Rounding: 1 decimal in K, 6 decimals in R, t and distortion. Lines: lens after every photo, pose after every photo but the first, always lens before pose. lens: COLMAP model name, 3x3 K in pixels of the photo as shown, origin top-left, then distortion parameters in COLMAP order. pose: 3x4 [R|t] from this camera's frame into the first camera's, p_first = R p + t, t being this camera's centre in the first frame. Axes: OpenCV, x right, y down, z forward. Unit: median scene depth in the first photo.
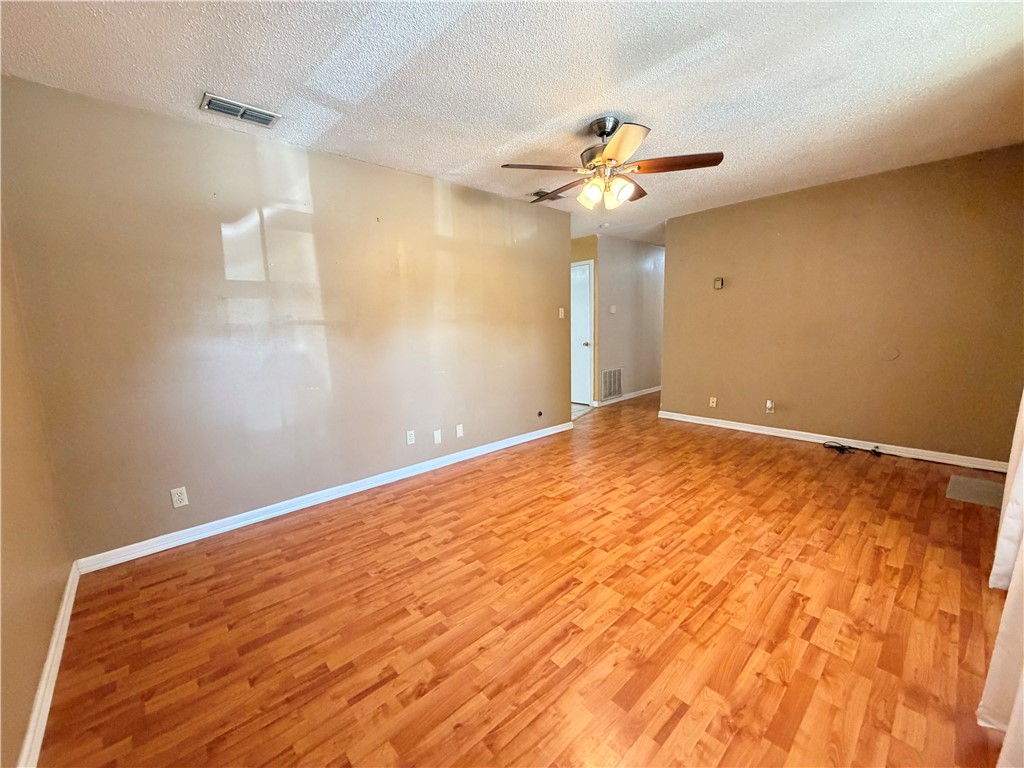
lens RADIAL K [[408.7, 0, 508.3], [0, 408.7, 386.6], [0, 0, 1]] dist [0.000907, -0.000752]
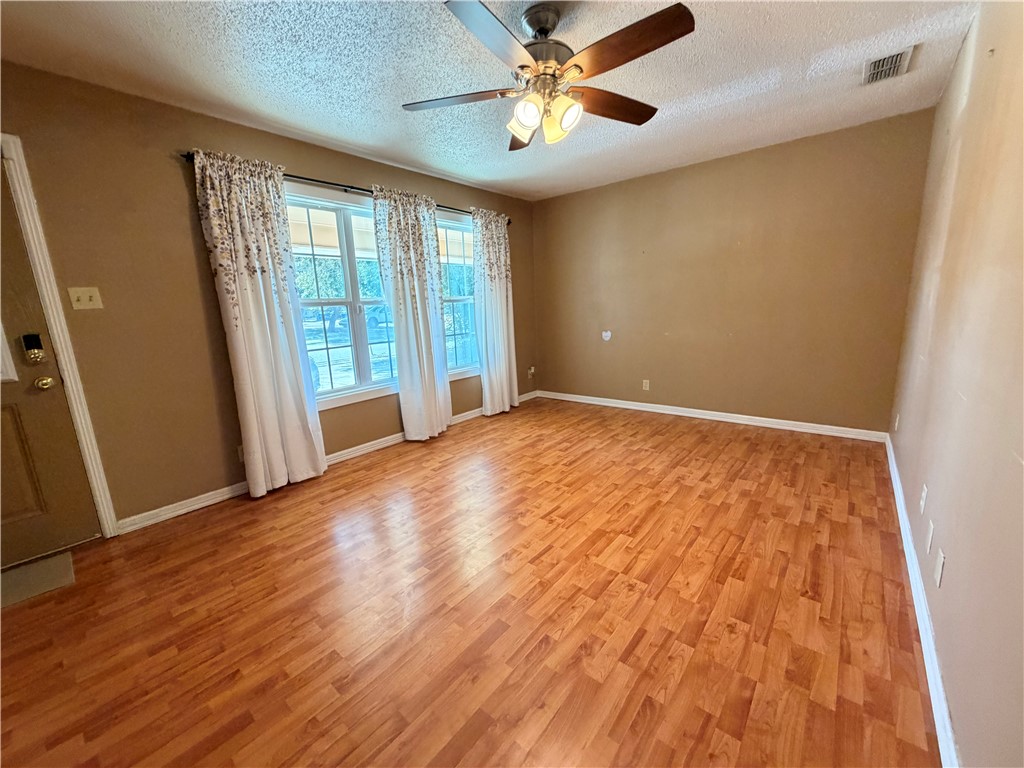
lens RADIAL K [[408.7, 0, 508.3], [0, 408.7, 386.6], [0, 0, 1]] dist [0.000907, -0.000752]
pose [[-0.987759, 0.095351, -0.123453, 0.424549], [0.047206, 0.937033, 0.346036, -0.273627], [0.148674, 0.335972, -0.930064, 1.798733]]
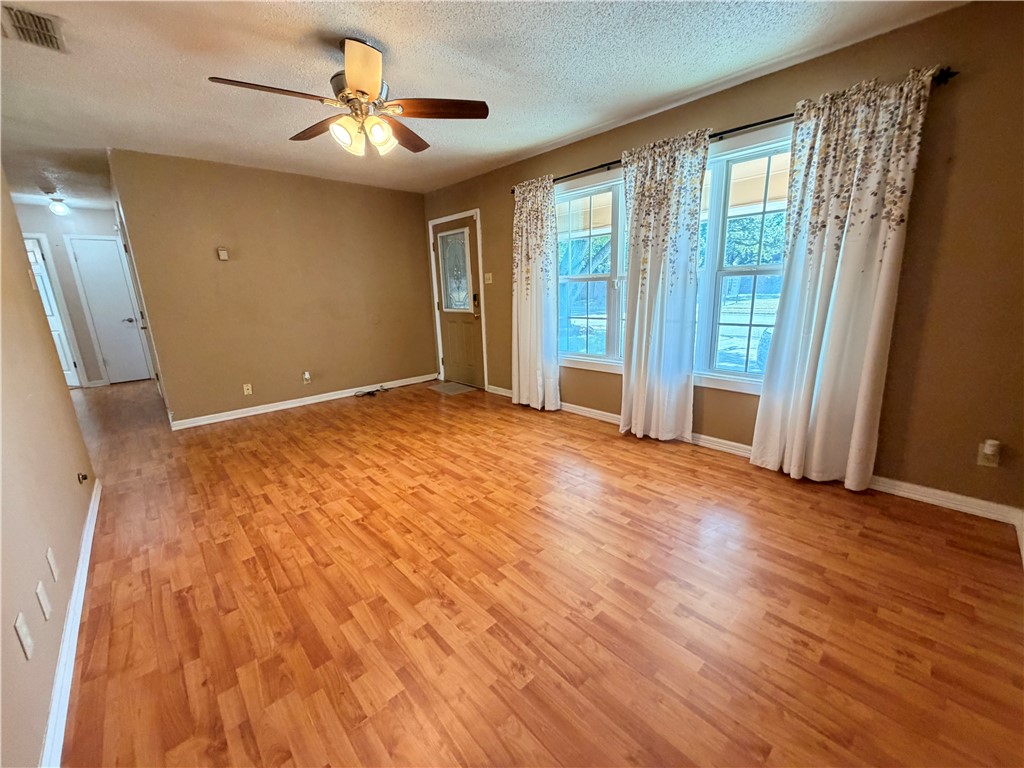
lens RADIAL K [[408.7, 0, 508.3], [0, 408.7, 386.6], [0, 0, 1]] dist [0.000907, -0.000752]
pose [[-0.006205, -0.207028, 0.978315, -0.698722], [0.183455, 0.961494, 0.204632, -0.086344], [-0.983009, 0.180747, 0.032014, 0.759998]]
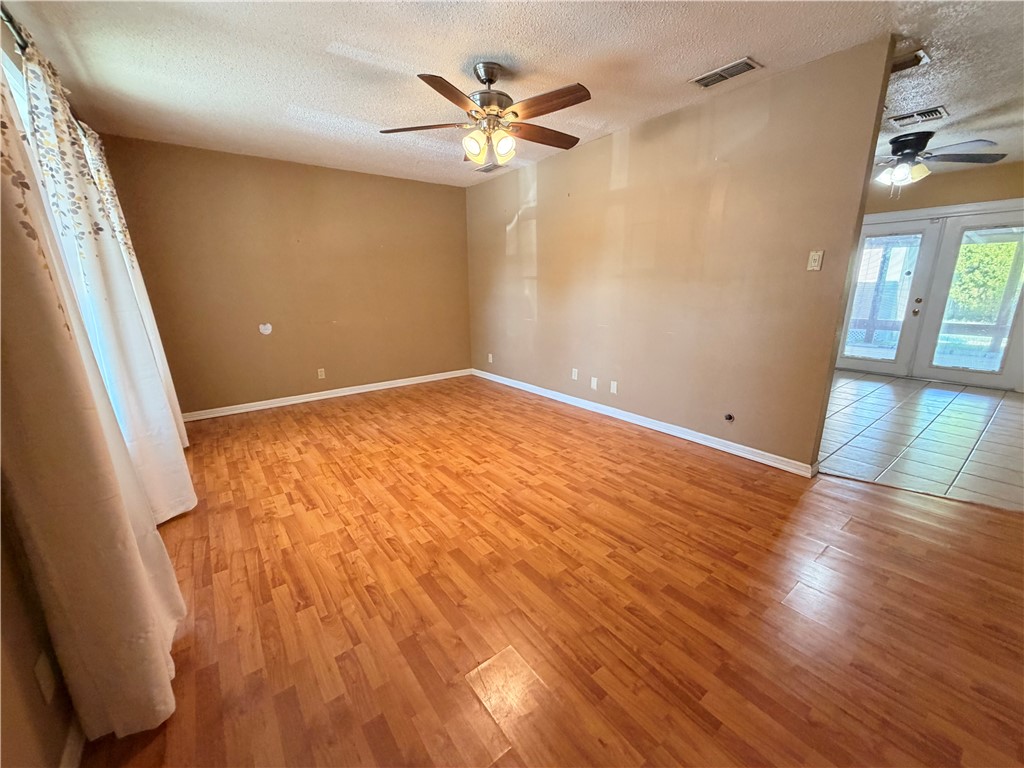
lens RADIAL K [[408.7, 0, 508.3], [0, 408.7, 386.6], [0, 0, 1]] dist [0.000907, -0.000752]
pose [[-0.086105, 0.271766, -0.958504, 1.282074], [-0.137665, 0.949602, 0.281609, -0.209202], [0.986729, 0.156201, -0.044353, 1.152574]]
